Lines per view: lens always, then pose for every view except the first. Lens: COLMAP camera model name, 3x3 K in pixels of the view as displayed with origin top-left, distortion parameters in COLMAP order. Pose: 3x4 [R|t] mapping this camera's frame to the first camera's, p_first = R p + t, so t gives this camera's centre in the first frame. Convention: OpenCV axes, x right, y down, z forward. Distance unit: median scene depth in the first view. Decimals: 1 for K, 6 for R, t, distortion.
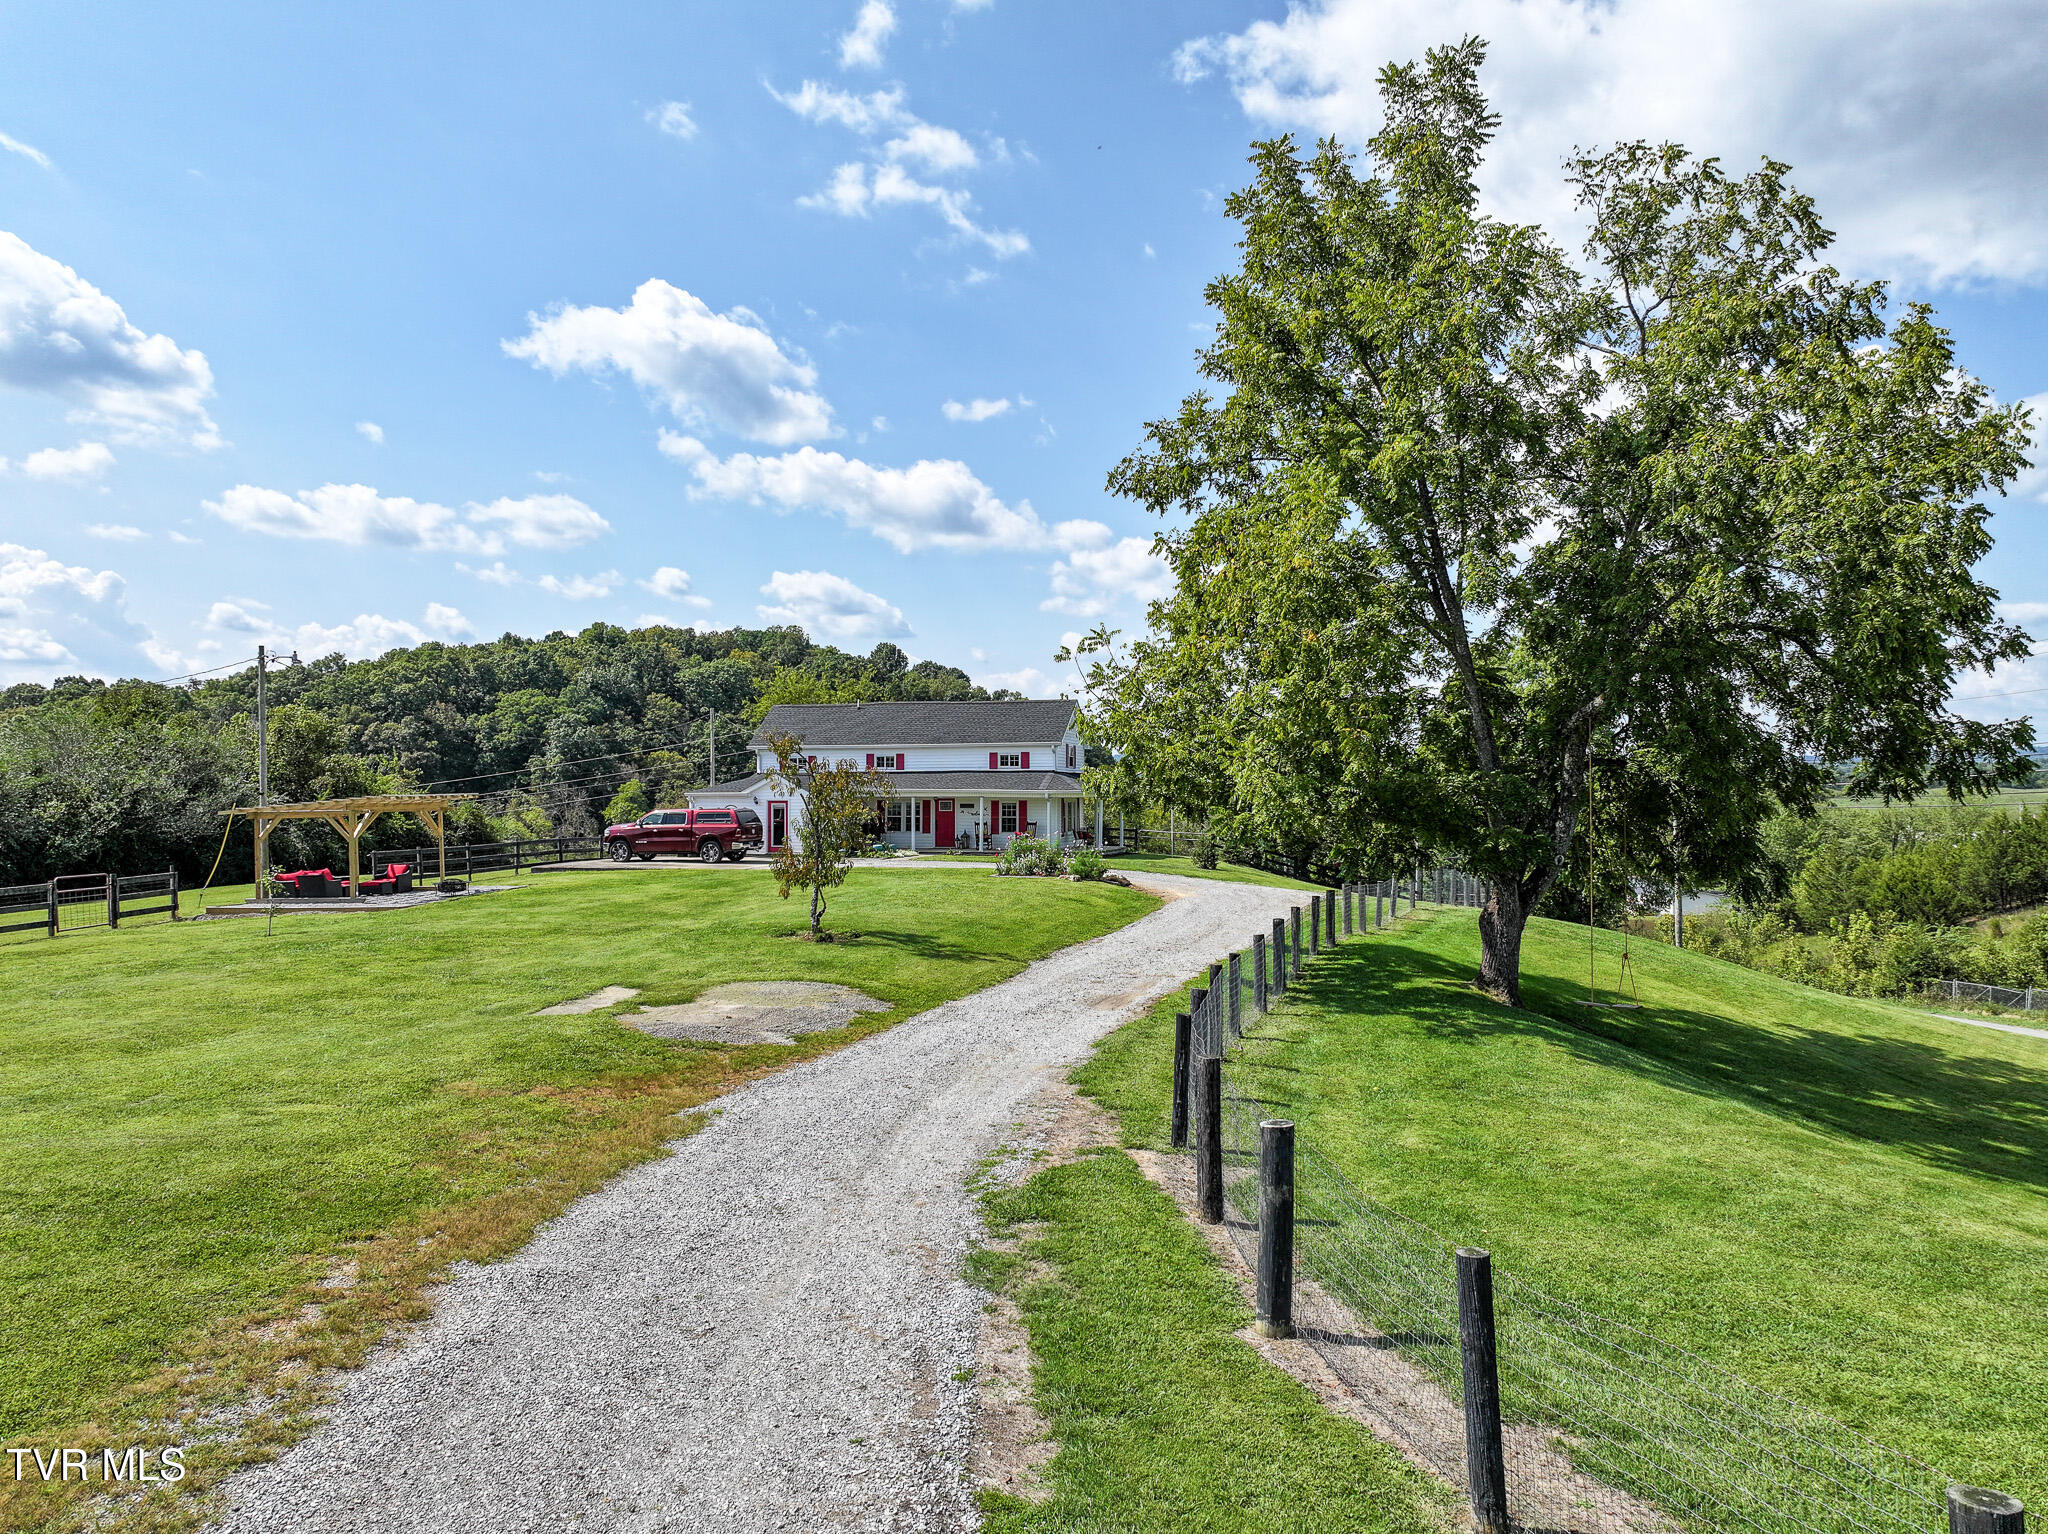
lens RADIAL K [[1440.8, 0, 1024.0], [0, 1440.8, 767.0], [0, 0, 1]] dist [0.005466, 0.041703]
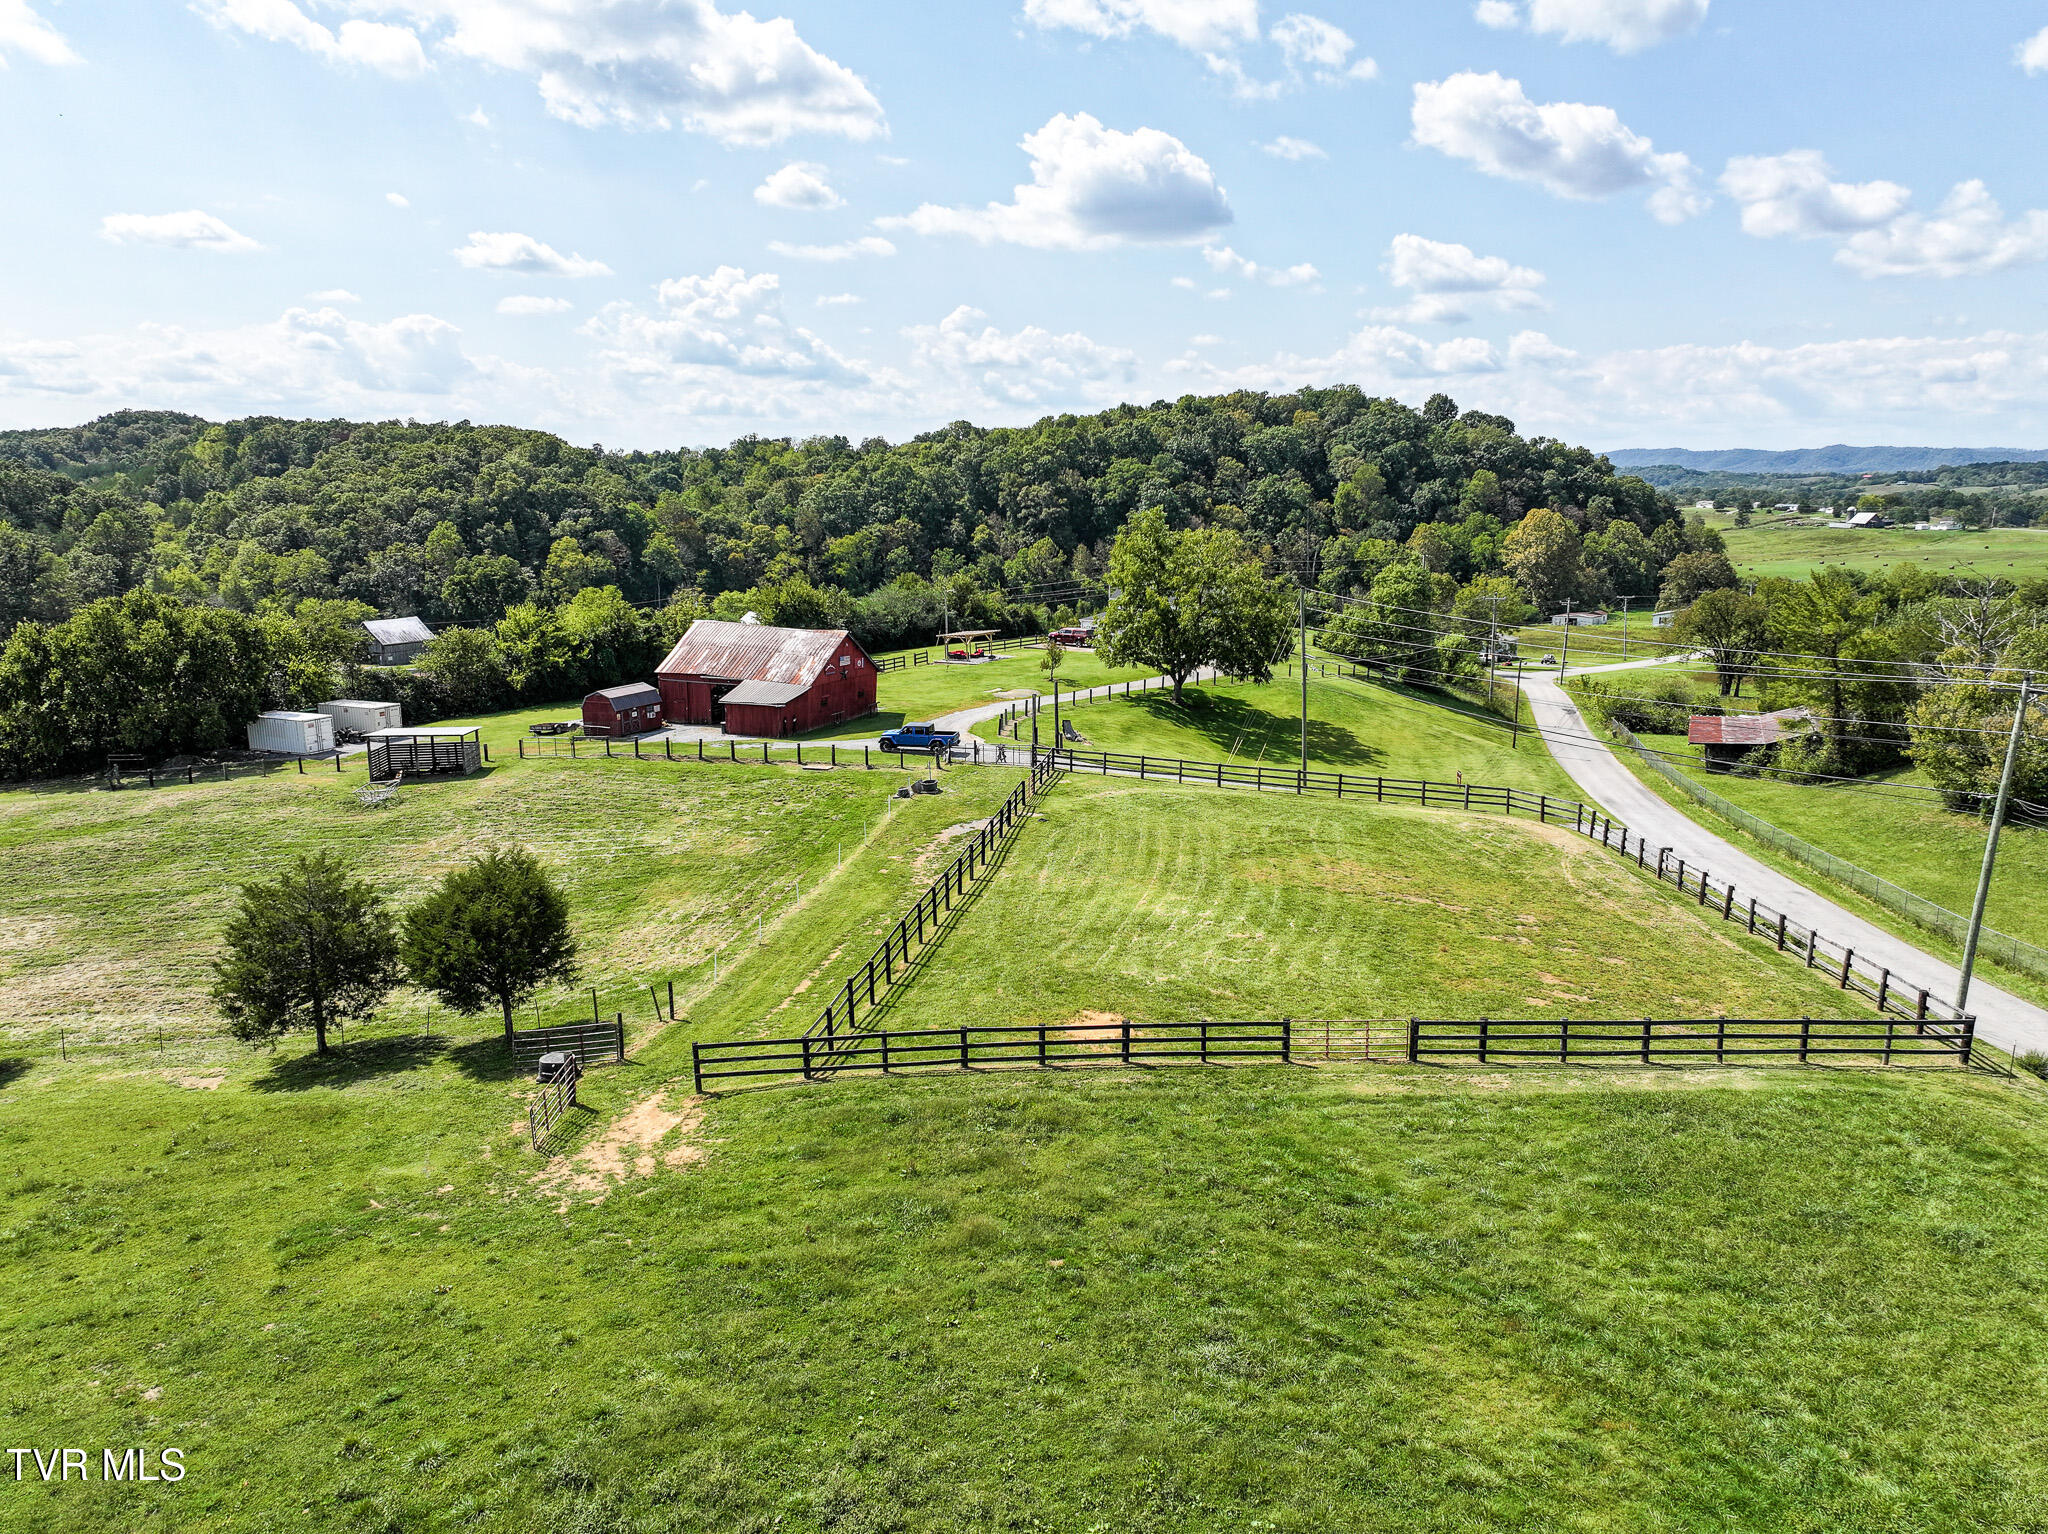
lens RADIAL K [[1440.8, 0, 1024.0], [0, 1440.8, 767.0], [0, 0, 1]] dist [0.005466, 0.041703]
pose [[0.904621, 0.081974, -0.418259, 0.157582], [0.006108, 0.978737, 0.205031, -0.049501], [0.426173, -0.188030, 0.884885, -0.293115]]
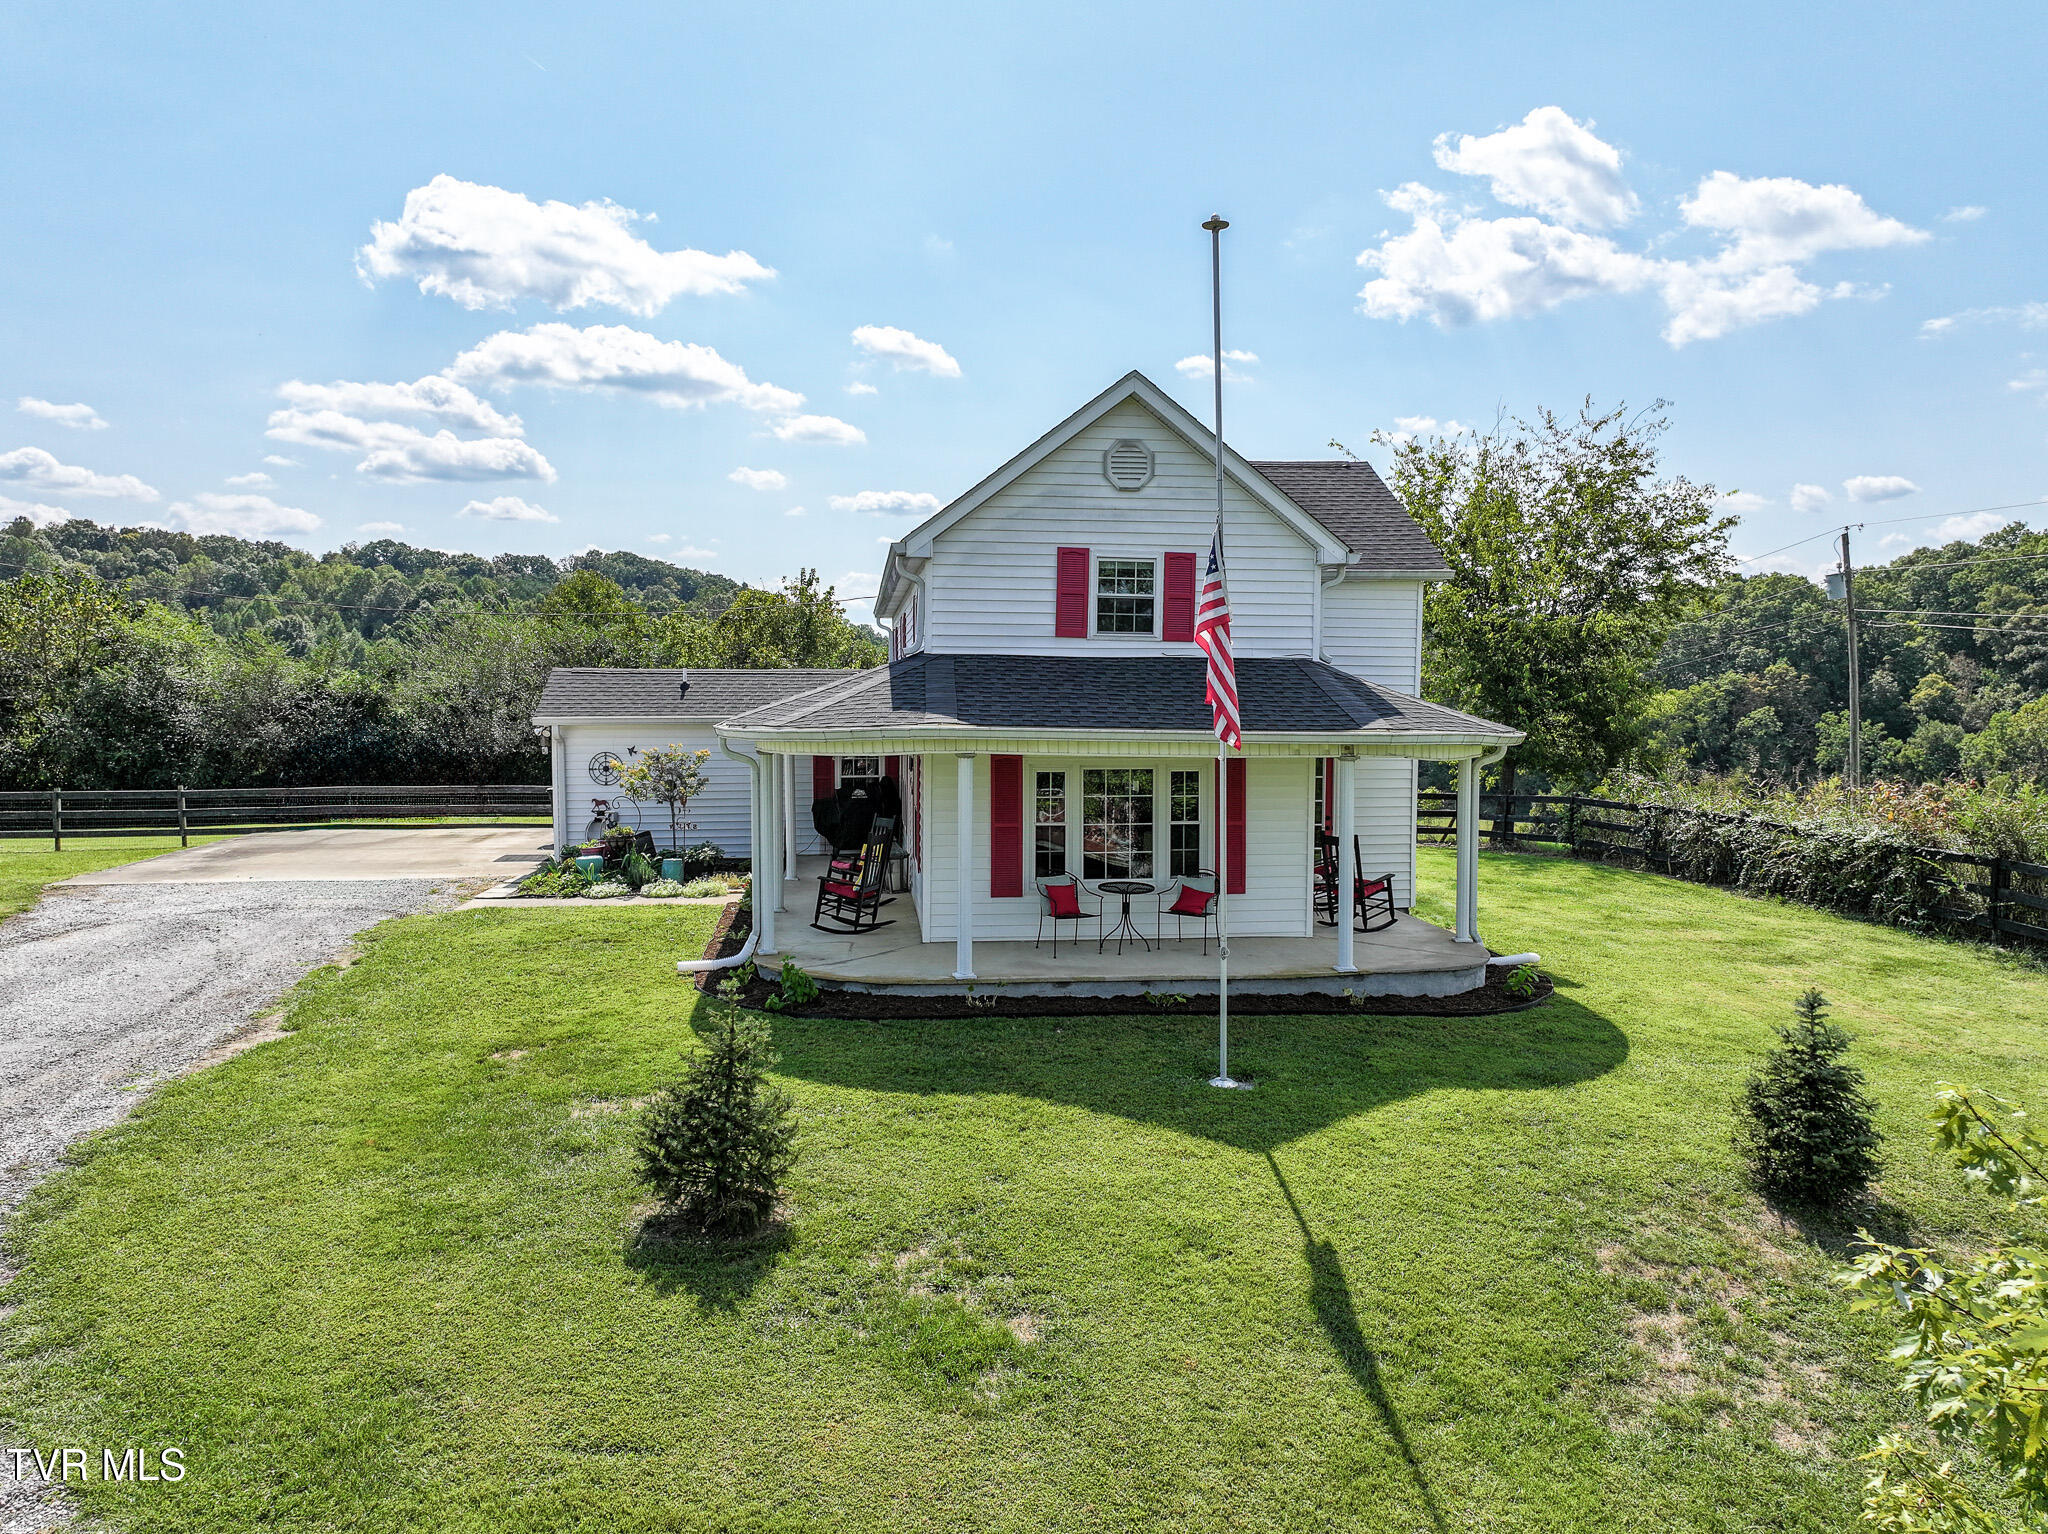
lens RADIAL K [[1432.5, 0, 1033.0], [0, 1432.5, 767.9], [0, 0, 1]] dist [0.016653, 0.004568]
pose [[0.408696, 0.054315, -0.911053, 0.052121], [0.010596, 0.997878, 0.064245, 0.001411], [0.912609, -0.035911, 0.407253, 0.171795]]
